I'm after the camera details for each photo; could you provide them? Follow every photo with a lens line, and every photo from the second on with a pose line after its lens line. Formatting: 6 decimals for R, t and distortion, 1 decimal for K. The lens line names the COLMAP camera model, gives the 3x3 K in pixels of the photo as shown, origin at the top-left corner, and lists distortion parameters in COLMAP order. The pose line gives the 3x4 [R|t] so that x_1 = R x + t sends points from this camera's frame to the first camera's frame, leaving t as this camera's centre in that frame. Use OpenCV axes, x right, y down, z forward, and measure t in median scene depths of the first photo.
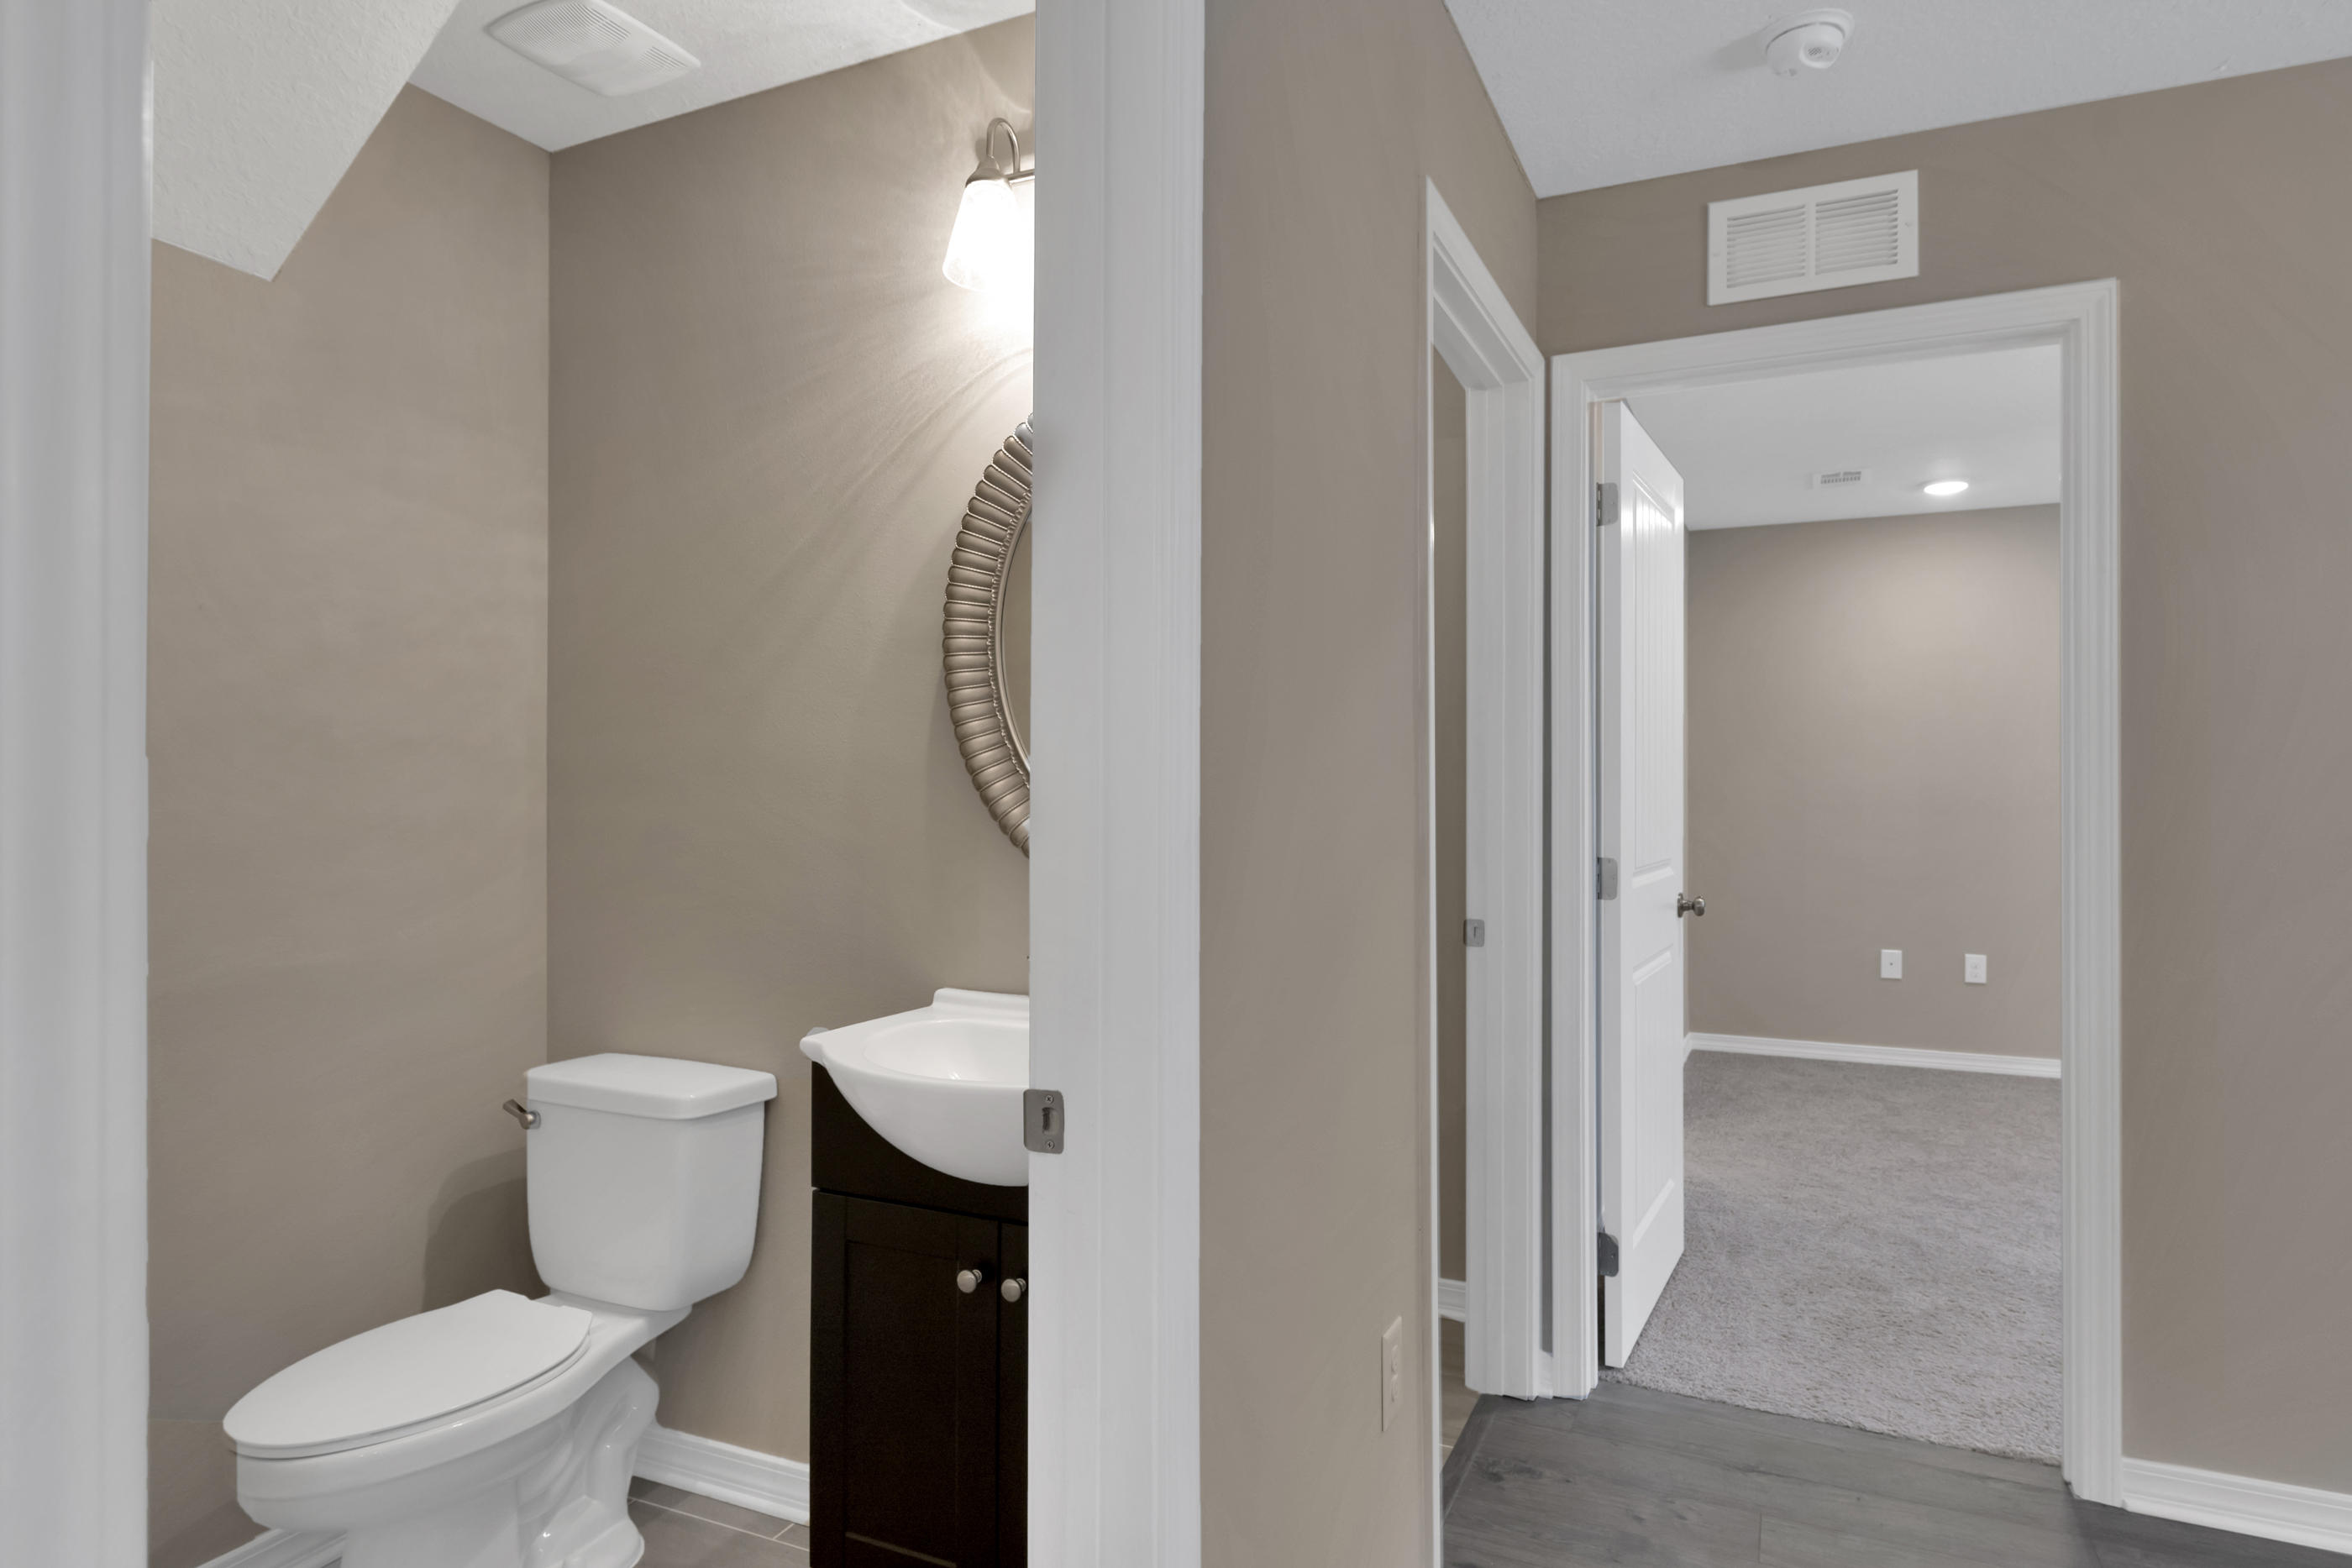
lens RADIAL K [[1303.9, 0, 1191.0], [0, 1303.9, 775.6], [0, 0, 1]] dist [0.020563, -0.000590]
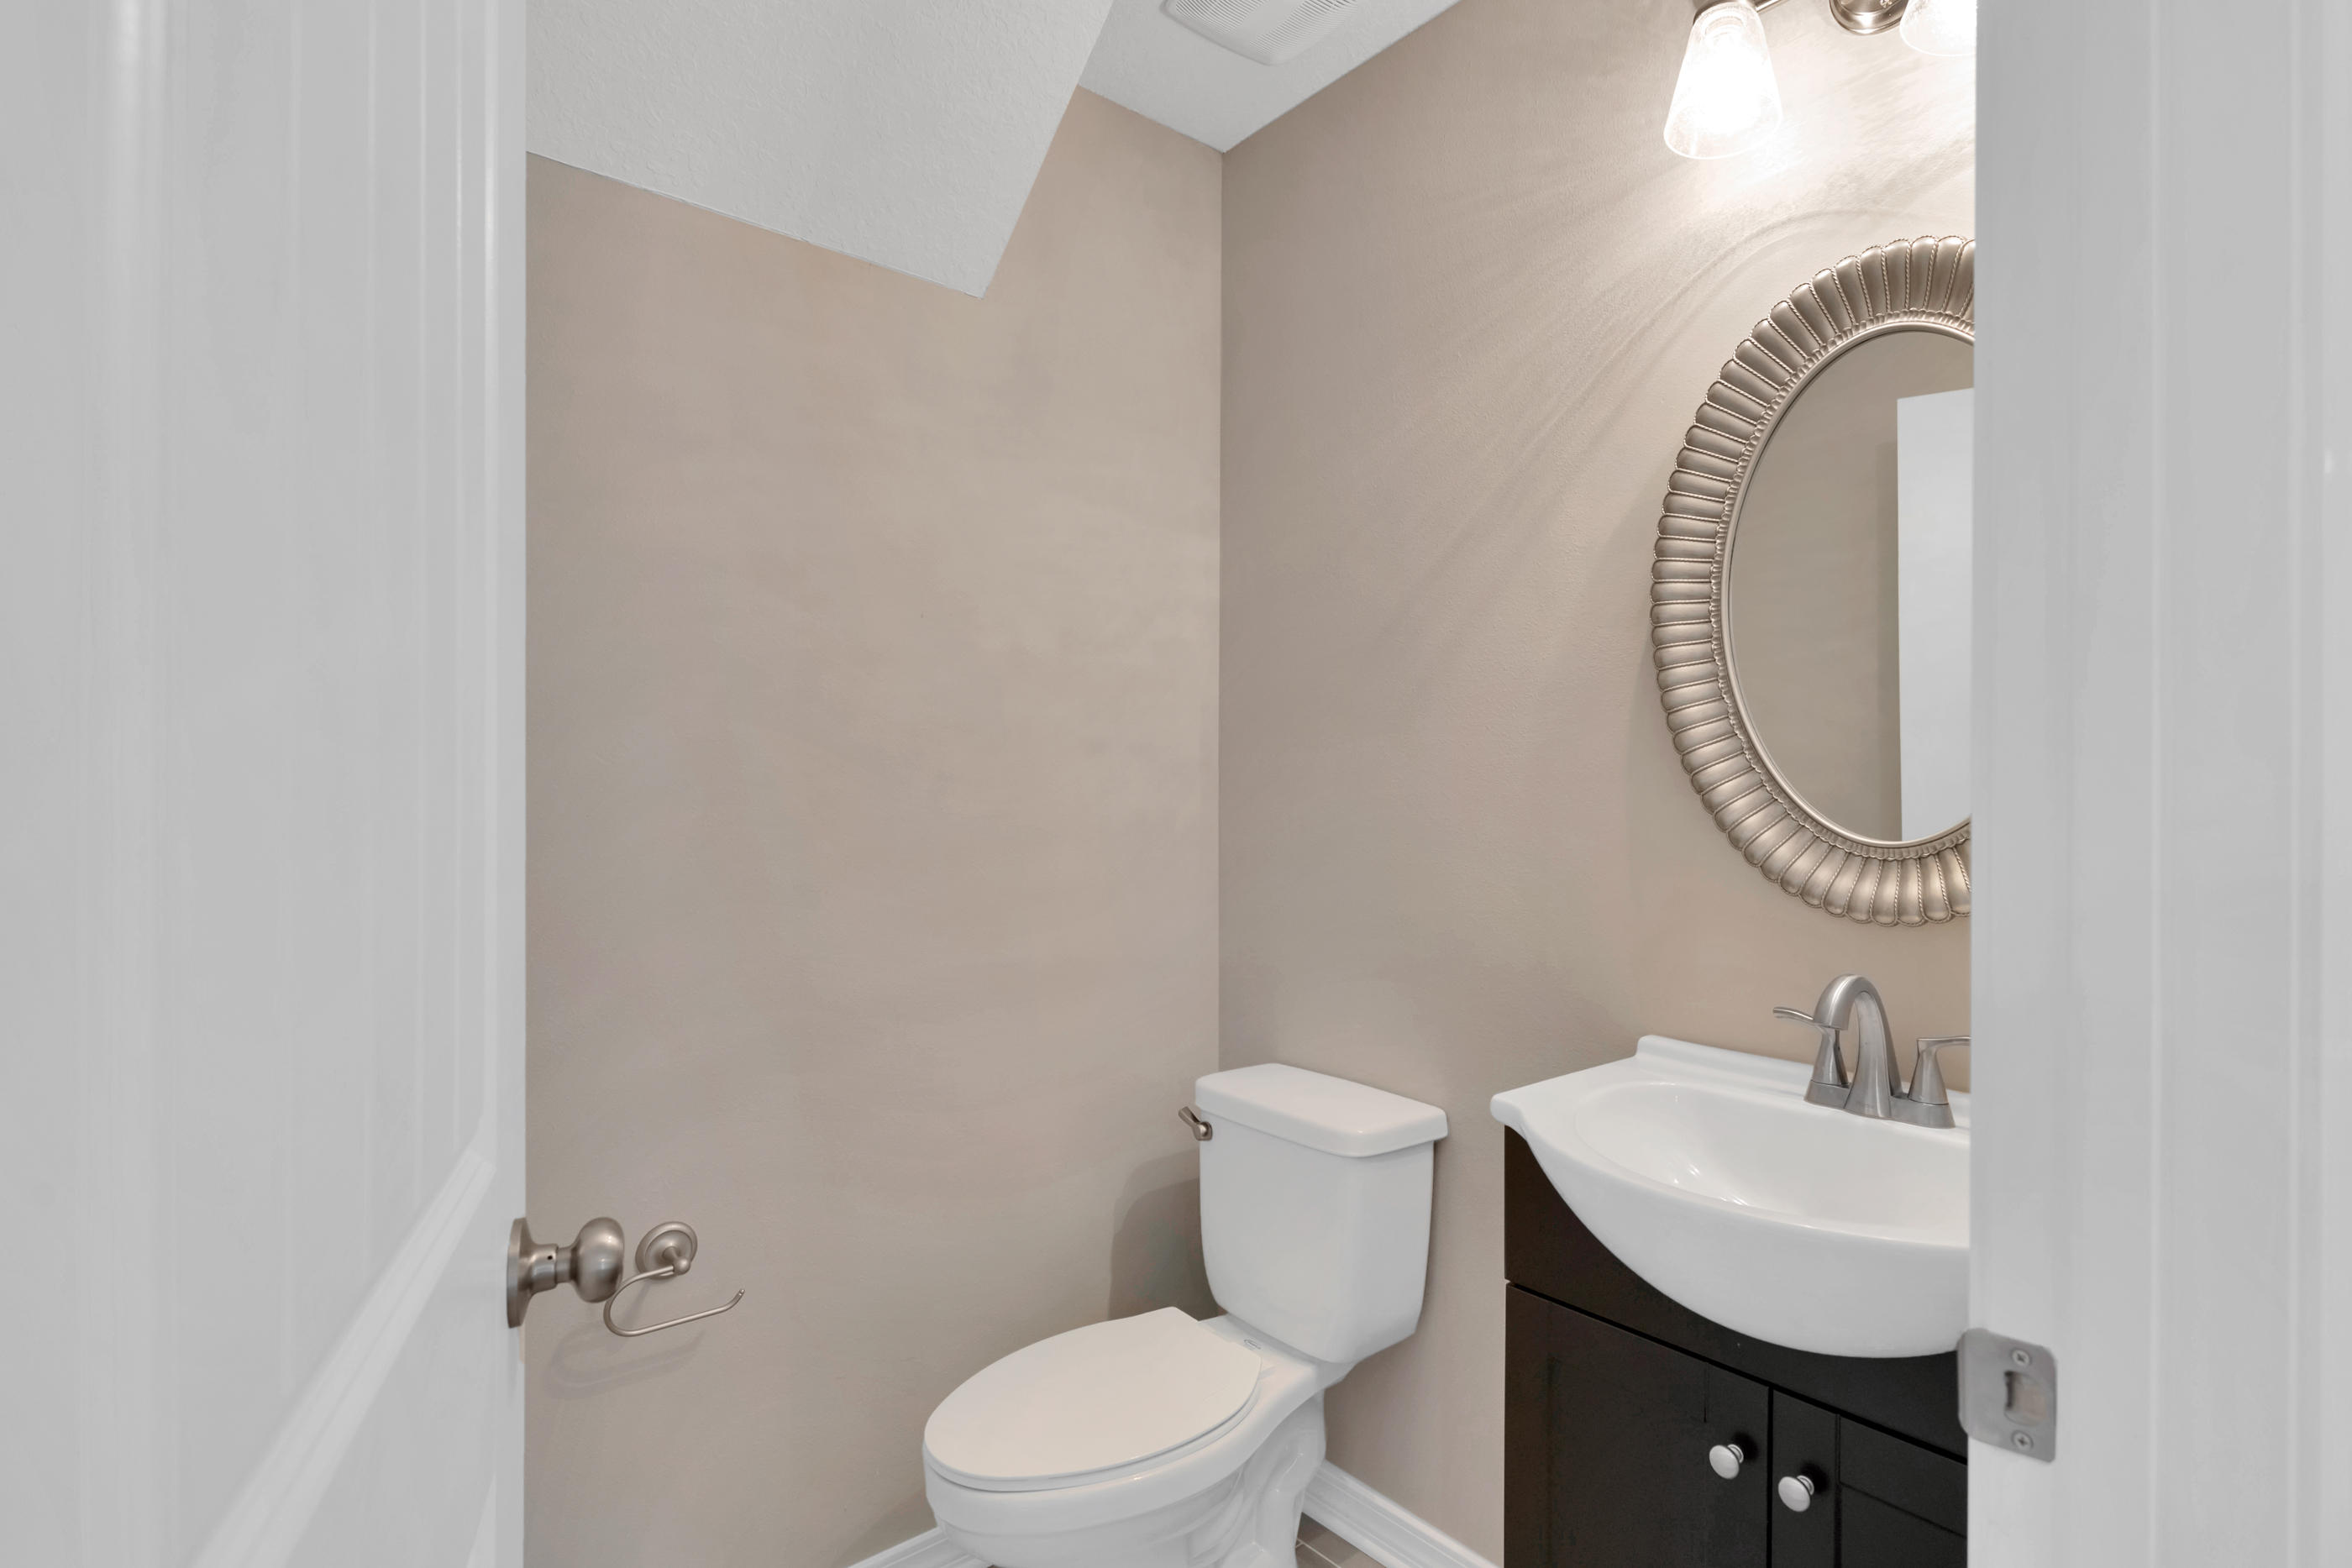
lens RADIAL K [[1177.6, 0, 1176.0], [0, 1177.6, 784.0], [0, 0, 1]] dist [-0.003490, -0.002616]
pose [[0.877254, -0.000592, -0.480026, -0.098443], [0.000904, 1.000000, 0.000419, 0.004875], [0.480026, -0.000802, 0.877254, 0.218068]]
